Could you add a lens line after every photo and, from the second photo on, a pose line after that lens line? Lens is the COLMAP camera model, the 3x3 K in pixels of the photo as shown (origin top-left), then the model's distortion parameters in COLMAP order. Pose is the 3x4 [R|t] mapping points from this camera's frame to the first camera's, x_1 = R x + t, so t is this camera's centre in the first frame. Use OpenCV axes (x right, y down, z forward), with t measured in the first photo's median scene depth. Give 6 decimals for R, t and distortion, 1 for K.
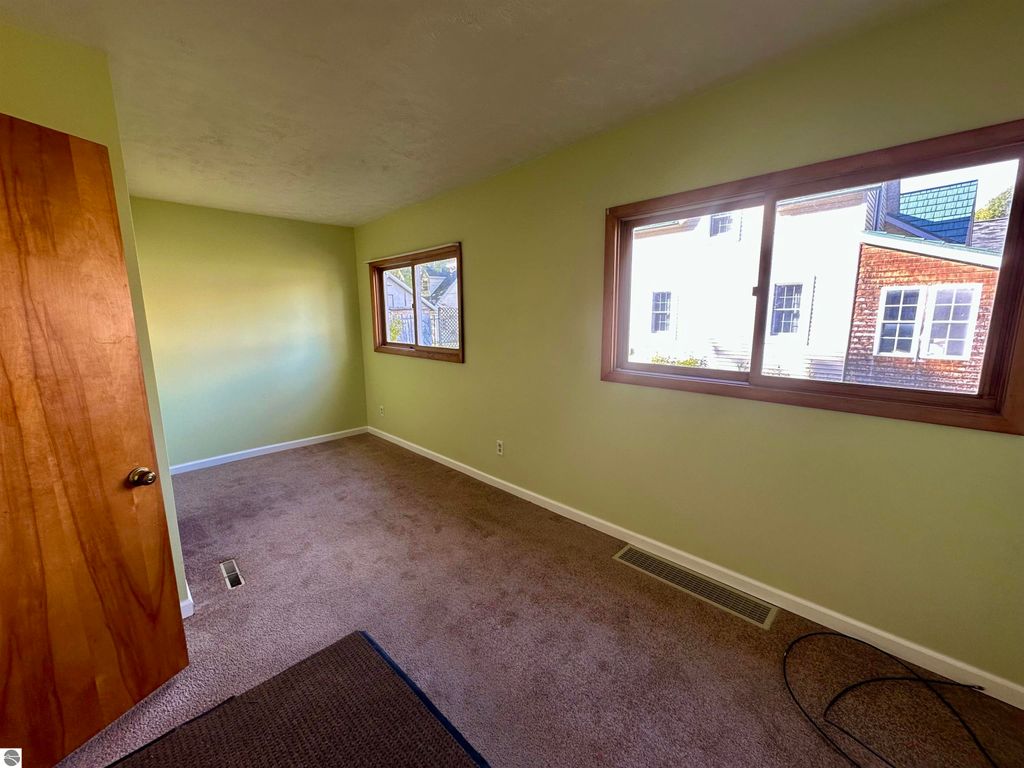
lens RADIAL K [[407.5, 0, 513.1], [0, 407.5, 385.8], [0, 0, 1]] dist [-0.000757, 0.000274]
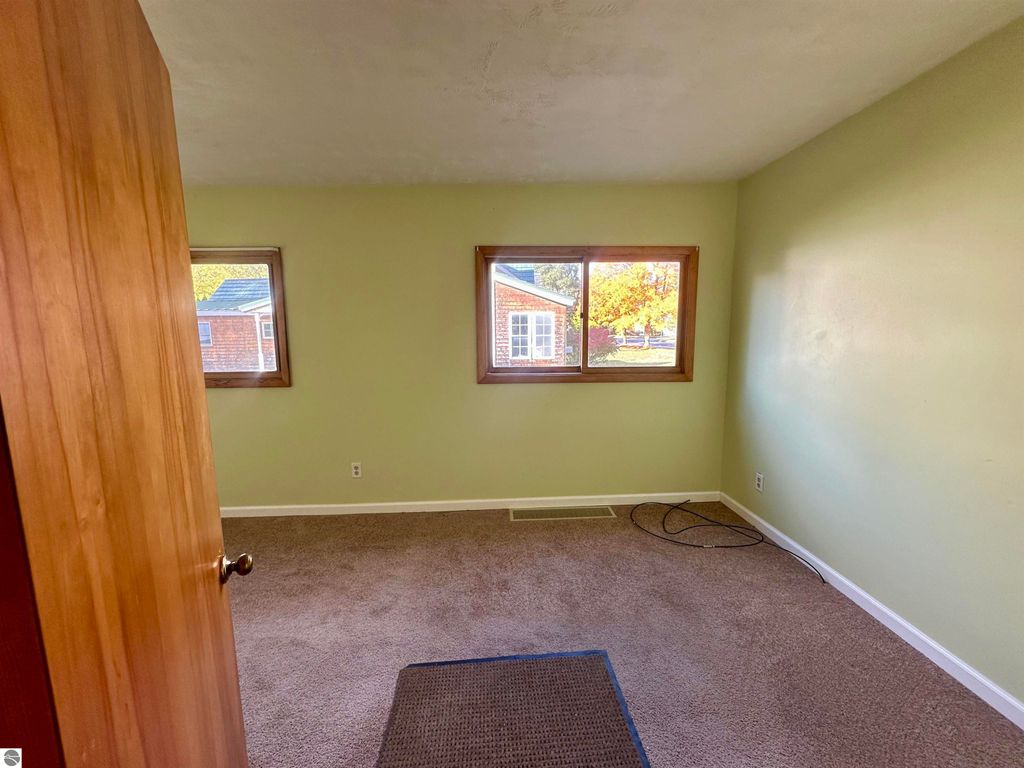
lens RADIAL K [[407.5, 0, 514.7], [0, 407.5, 383.2], [0, 0, 1]] dist [-0.000757, 0.000274]
pose [[0.666076, -0.095749, 0.739713, -0.430096], [0.130535, 0.991385, 0.010785, -0.009707], [-0.734373, 0.089375, 0.672836, 0.068255]]
